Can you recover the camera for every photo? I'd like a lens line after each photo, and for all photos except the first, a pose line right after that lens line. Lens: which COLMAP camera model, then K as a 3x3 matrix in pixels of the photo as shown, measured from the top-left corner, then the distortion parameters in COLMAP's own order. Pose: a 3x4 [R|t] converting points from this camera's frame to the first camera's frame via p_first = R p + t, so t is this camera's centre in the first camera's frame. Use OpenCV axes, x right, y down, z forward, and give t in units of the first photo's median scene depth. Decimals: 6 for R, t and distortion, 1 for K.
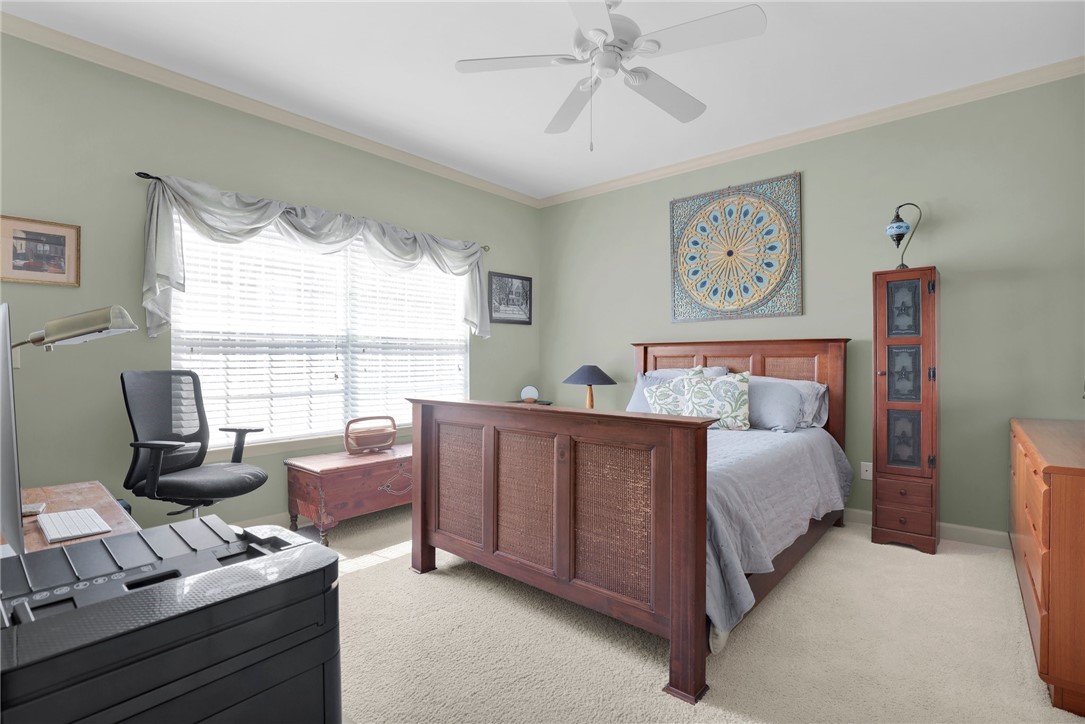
lens RADIAL K [[505.4, 0, 549.1], [0, 505.4, 359.3], [0, 0, 1]] dist [-0.034003, 0.007595]
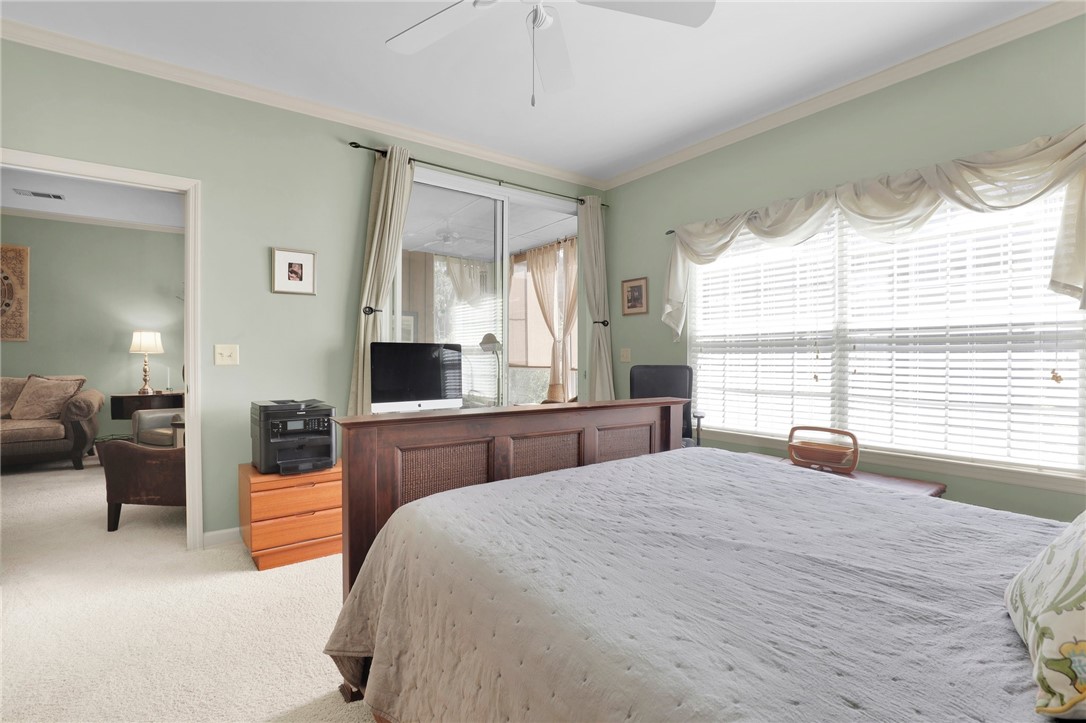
lens RADIAL K [[500.0, 0, 554.7], [0, 500.0, 363.2], [0, 0, 1]] dist [-0.028463, 0.000822]
pose [[-0.202235, 0.015993, -0.979206, 0.536028], [0.001912, 0.999871, 0.015936, -0.005599], [0.979335, 0.001351, -0.202240, 0.735079]]
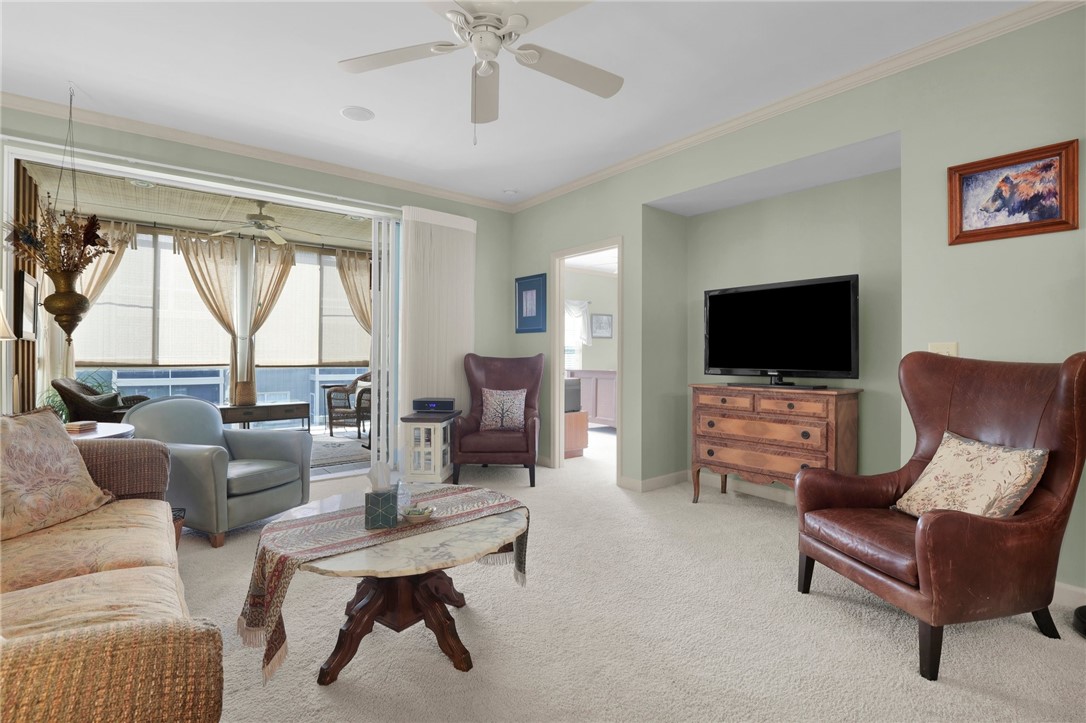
lens RADIAL K [[509.6, 0, 542.2], [0, 509.6, 355.0], [0, 0, 1]] dist [-0.030468, -0.000303]
pose [[0.982136, 0.006214, -0.188068, 0.097432], [-0.006298, 0.999980, 0.000155, -0.003999], [0.188065, 0.001032, 0.982156, -1.345736]]
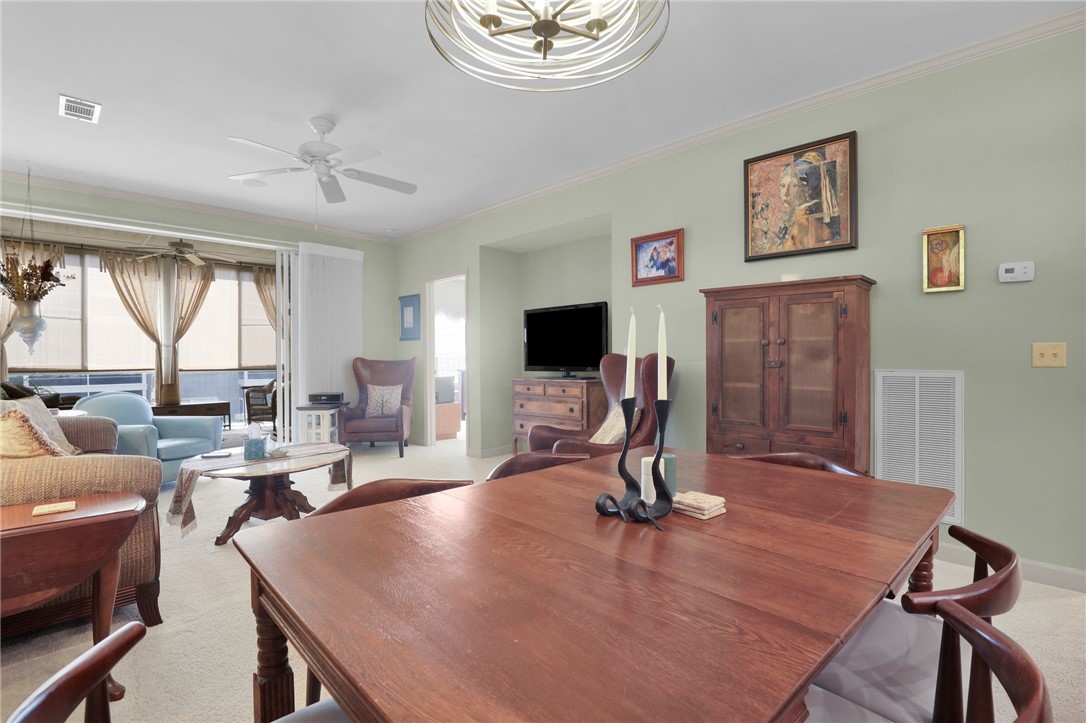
lens RADIAL K [[509.3, 0, 543.0], [0, 509.3, 361.5], [0, 0, 1]] dist [-0.028150, 0.001099]
pose [[0.996720, -0.003629, -0.080850, 0.414468], [0.004359, 0.999951, 0.008857, -0.004979], [0.080814, -0.009181, 0.996687, -1.706252]]
